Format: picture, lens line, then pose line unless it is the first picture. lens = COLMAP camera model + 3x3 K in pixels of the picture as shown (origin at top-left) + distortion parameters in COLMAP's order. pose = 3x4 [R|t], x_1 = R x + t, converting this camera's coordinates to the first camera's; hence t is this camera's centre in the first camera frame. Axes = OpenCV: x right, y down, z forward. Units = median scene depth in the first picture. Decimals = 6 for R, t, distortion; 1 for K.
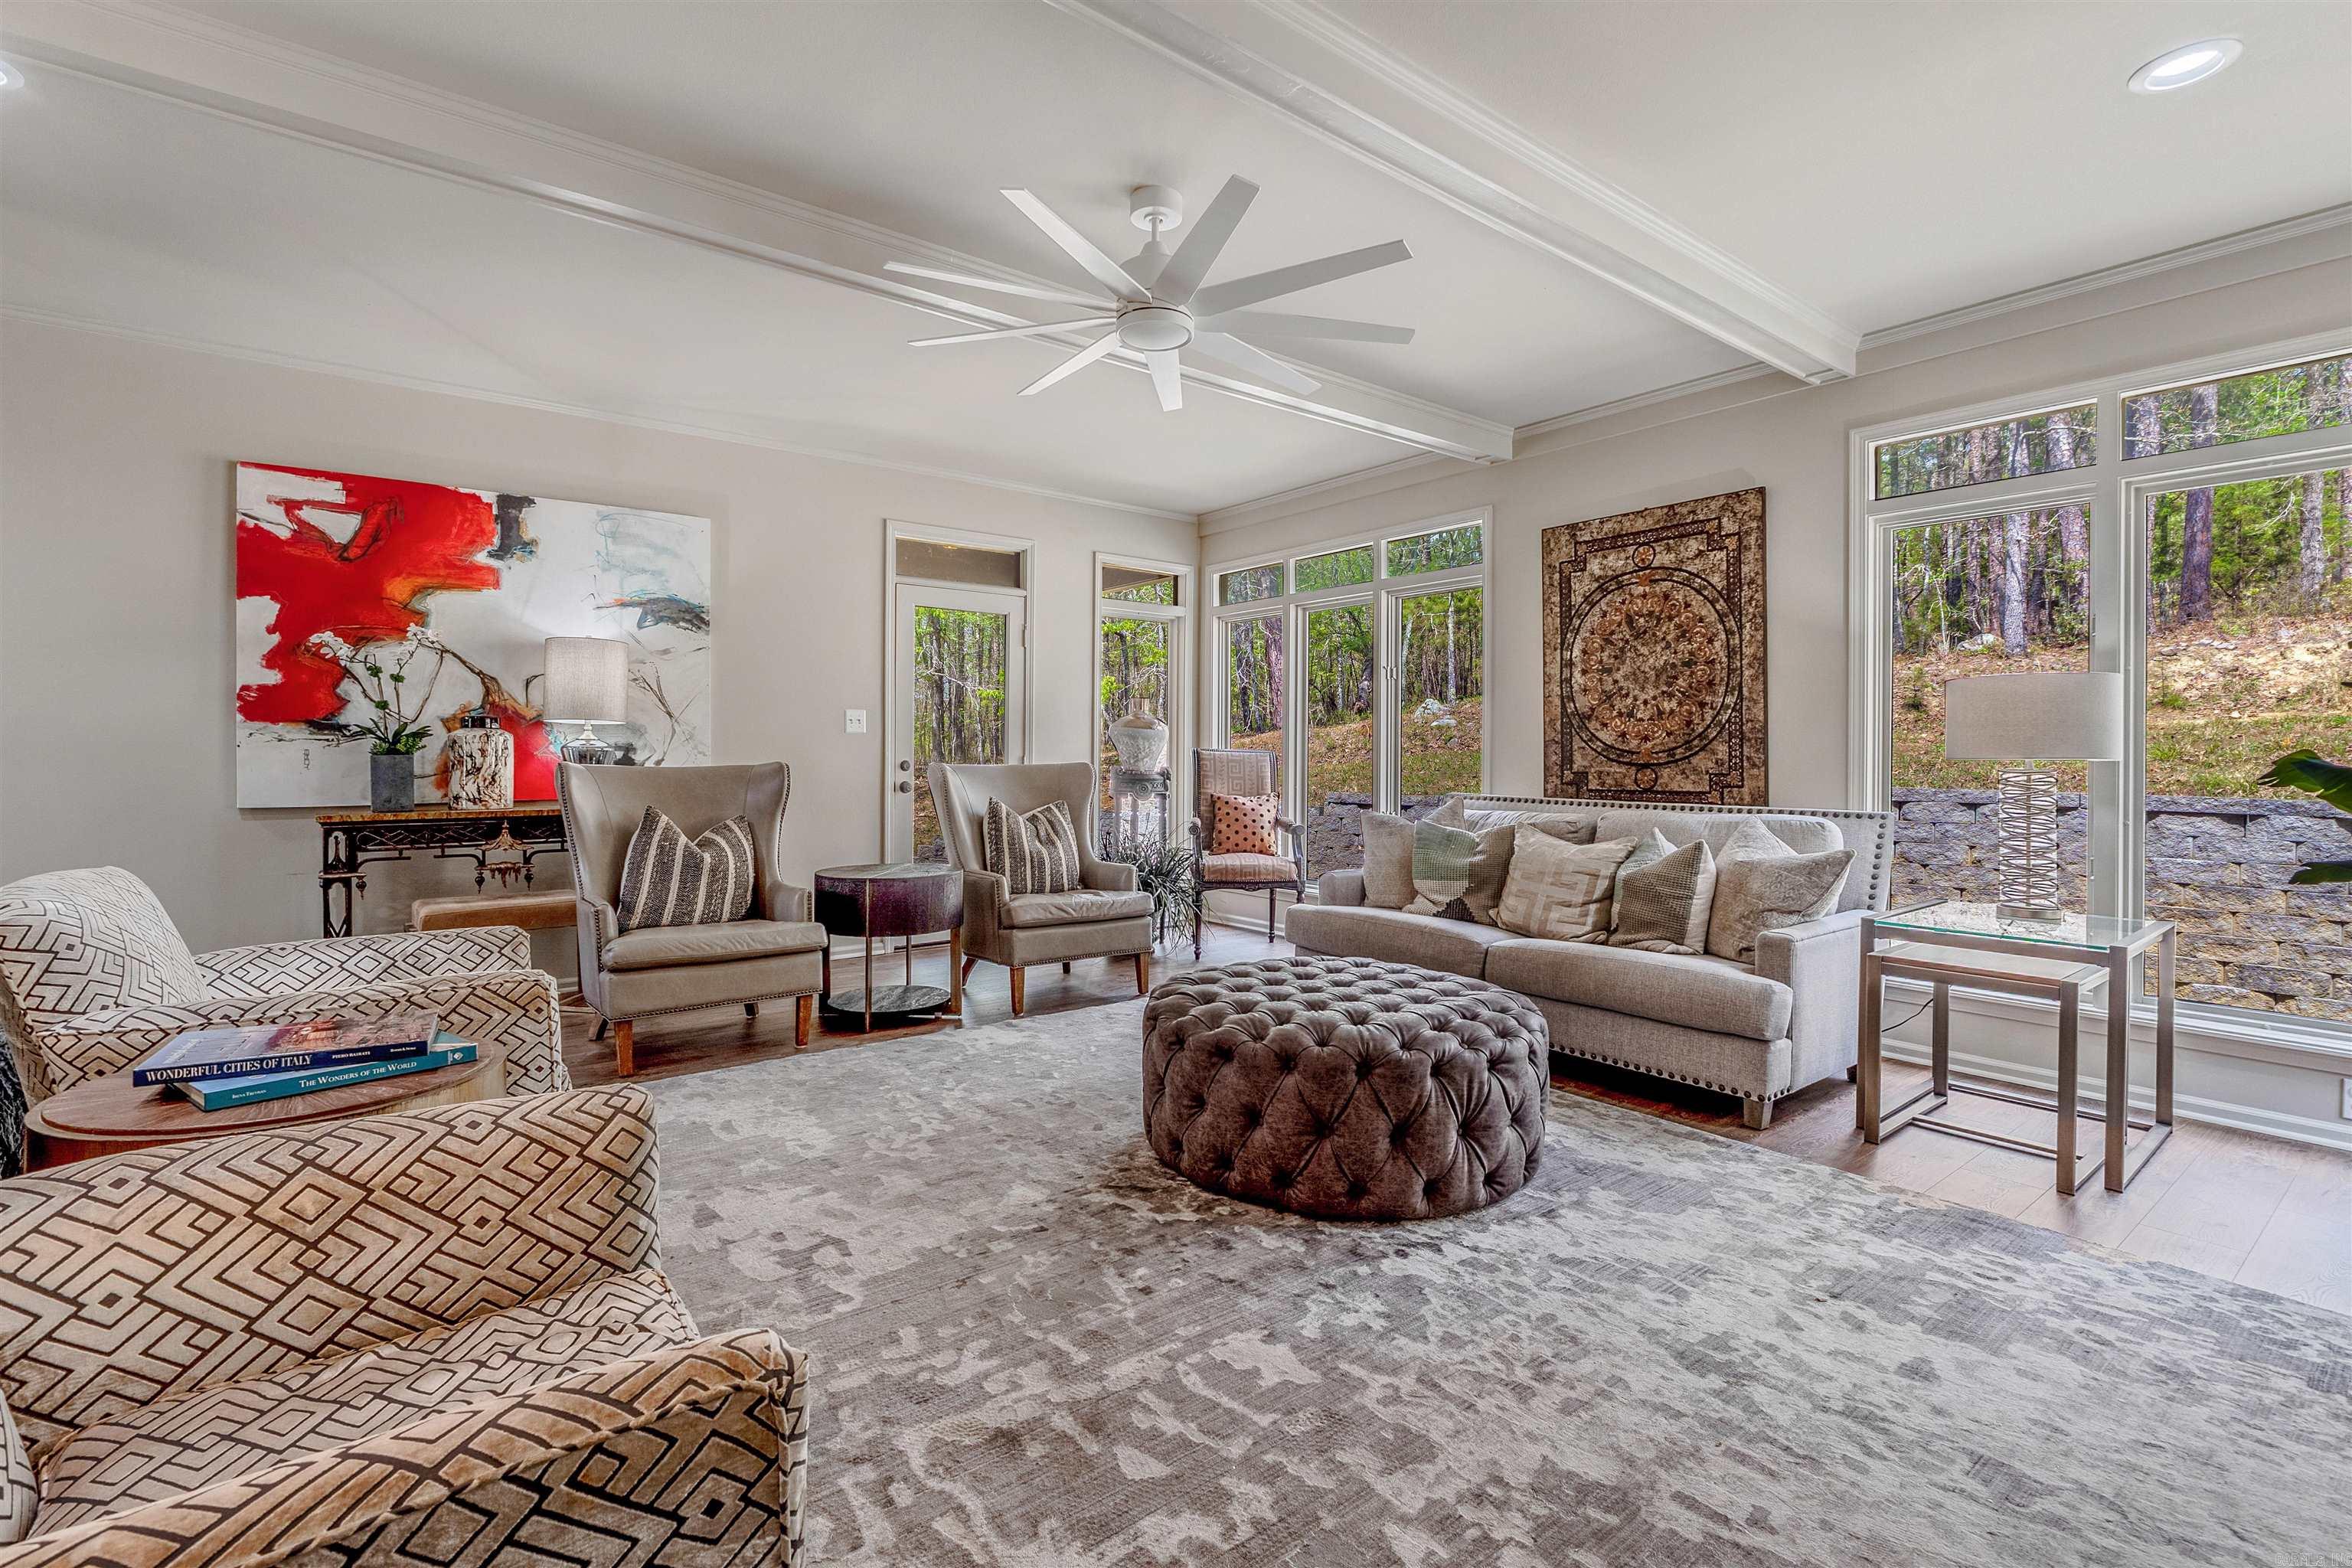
lens RADIAL K [[1078.2, 0, 1172.3], [0, 1078.2, 761.9], [0, 0, 1]] dist [-0.003595, 0.000082]
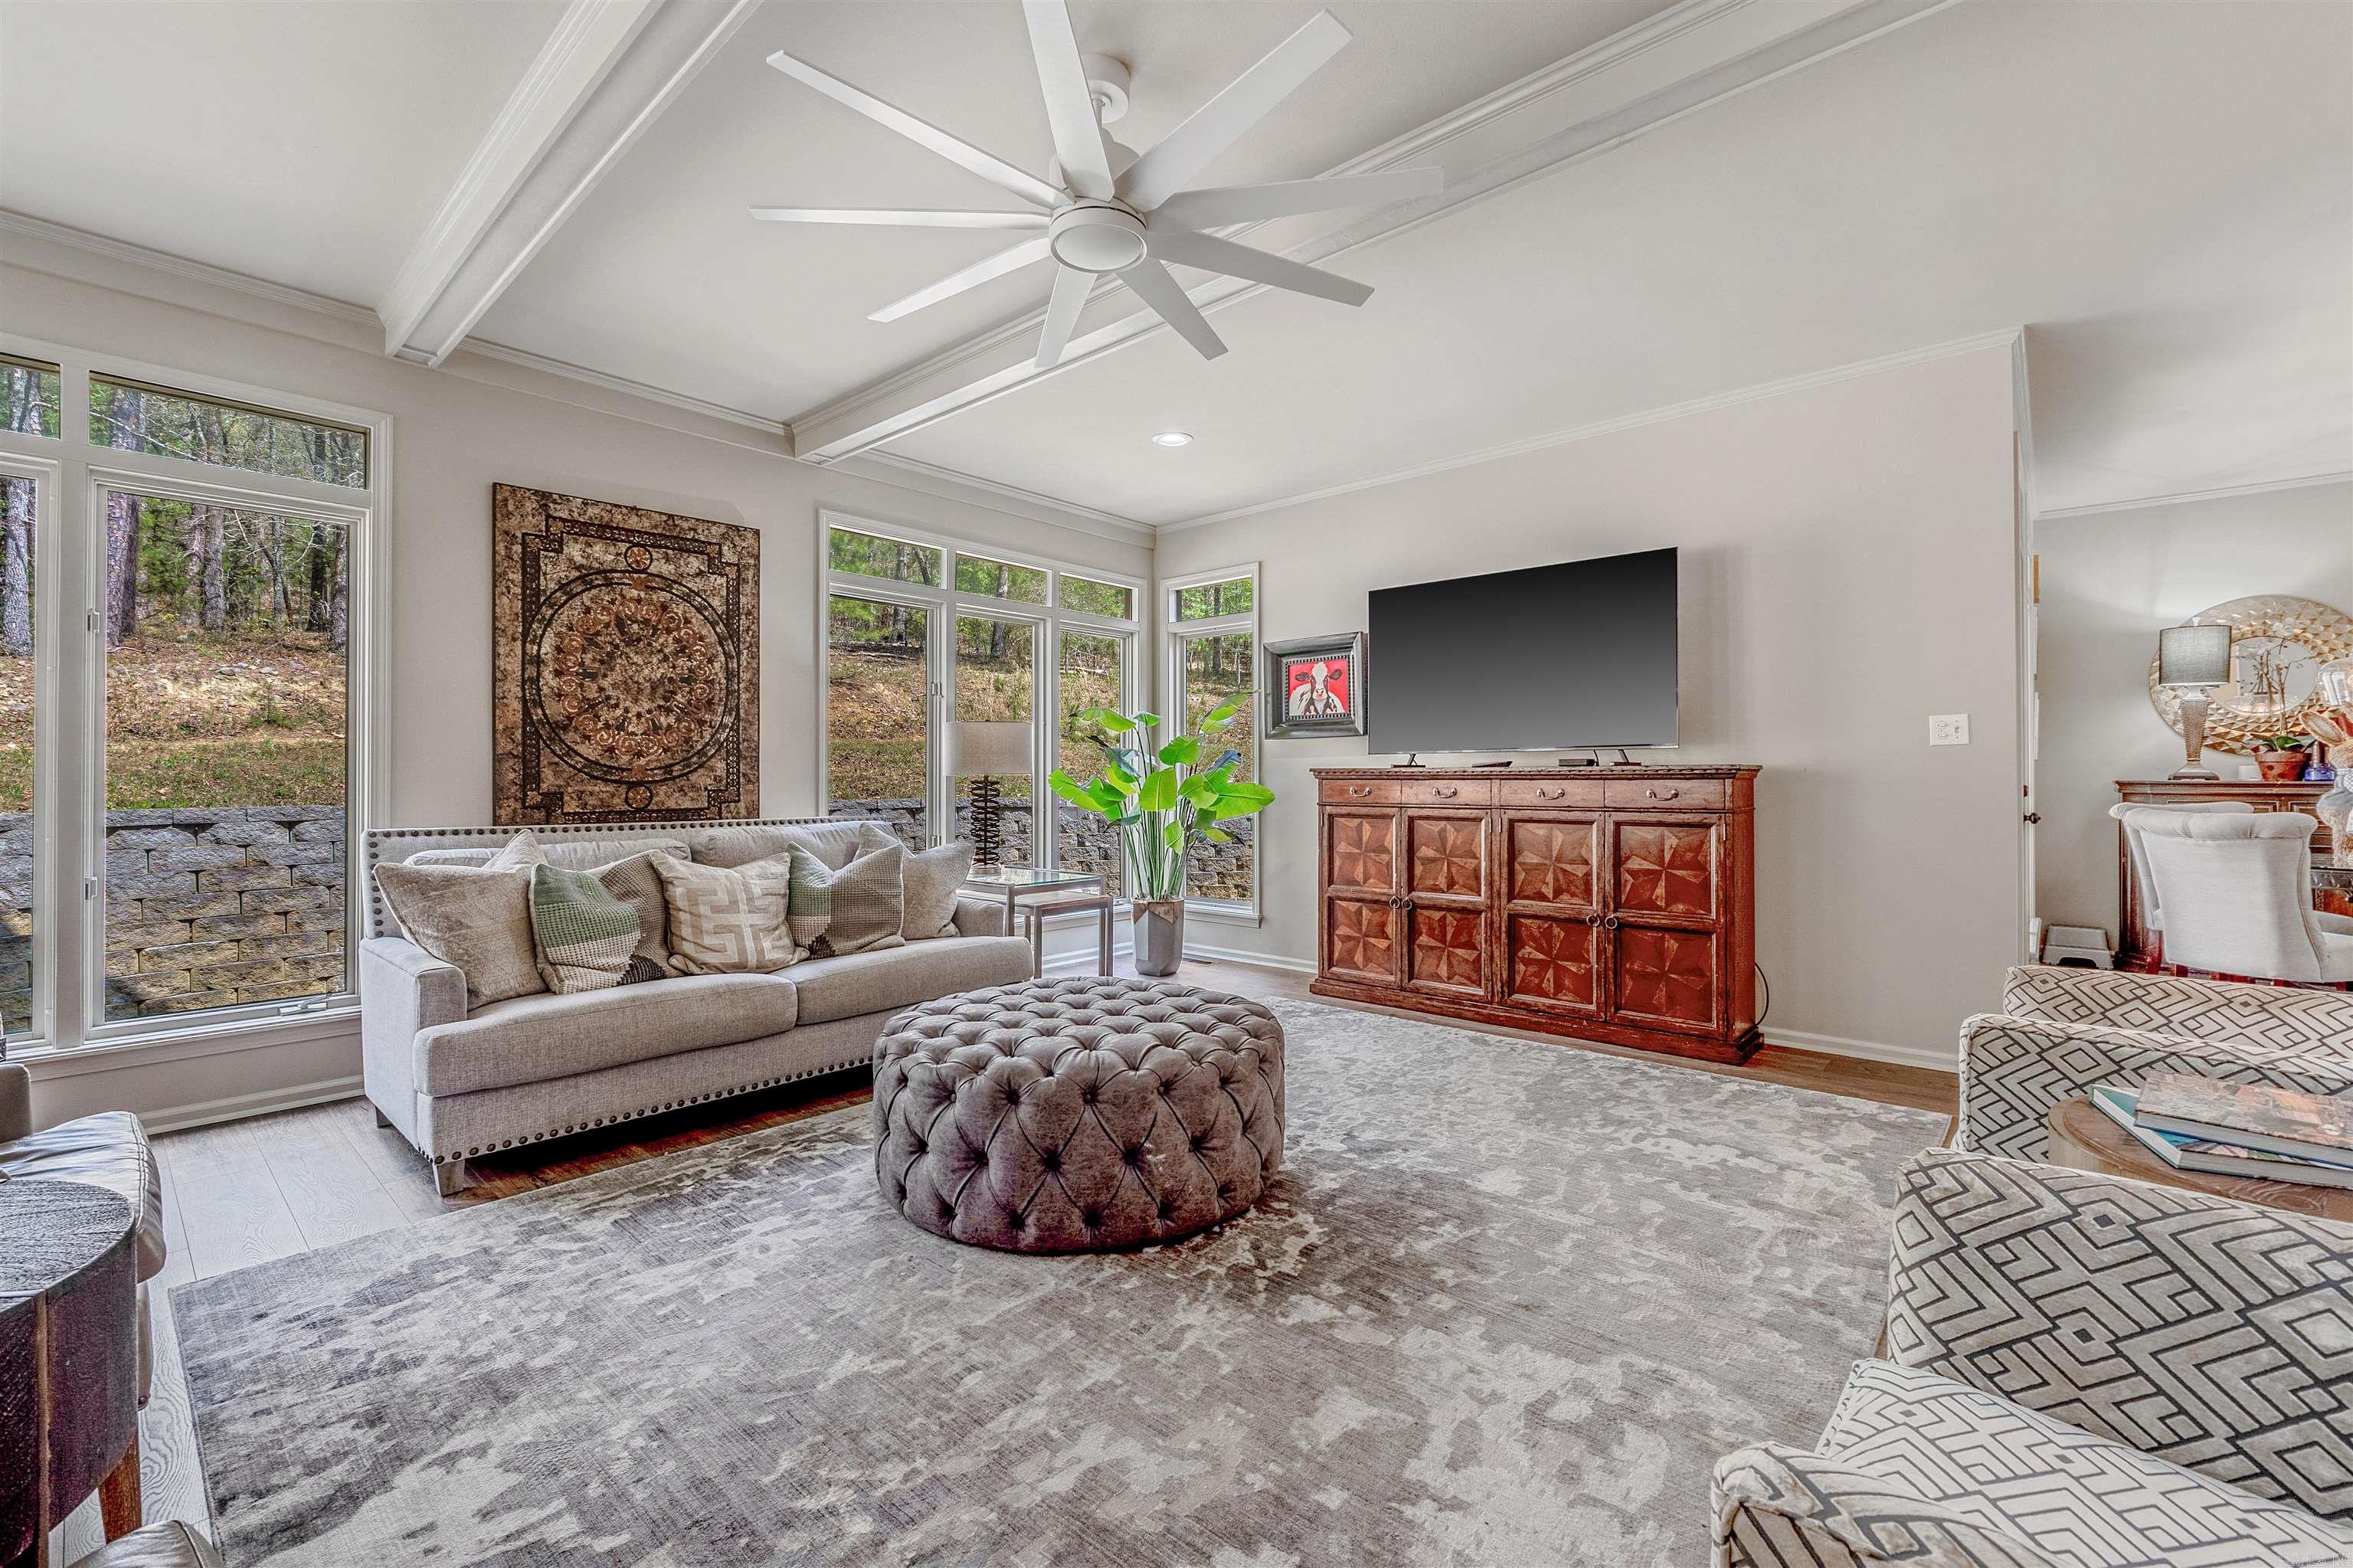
lens RADIAL K [[986.6, 0, 1170.9], [0, 986.6, 779.9], [0, 0, 1]] dist [-0.003142, 0.000092]
pose [[-0.184131, -0.011647, 0.982833, -0.488914], [0.005449, 0.999902, 0.012870, -0.008034], [-0.982887, 0.007725, -0.184050, 0.712240]]
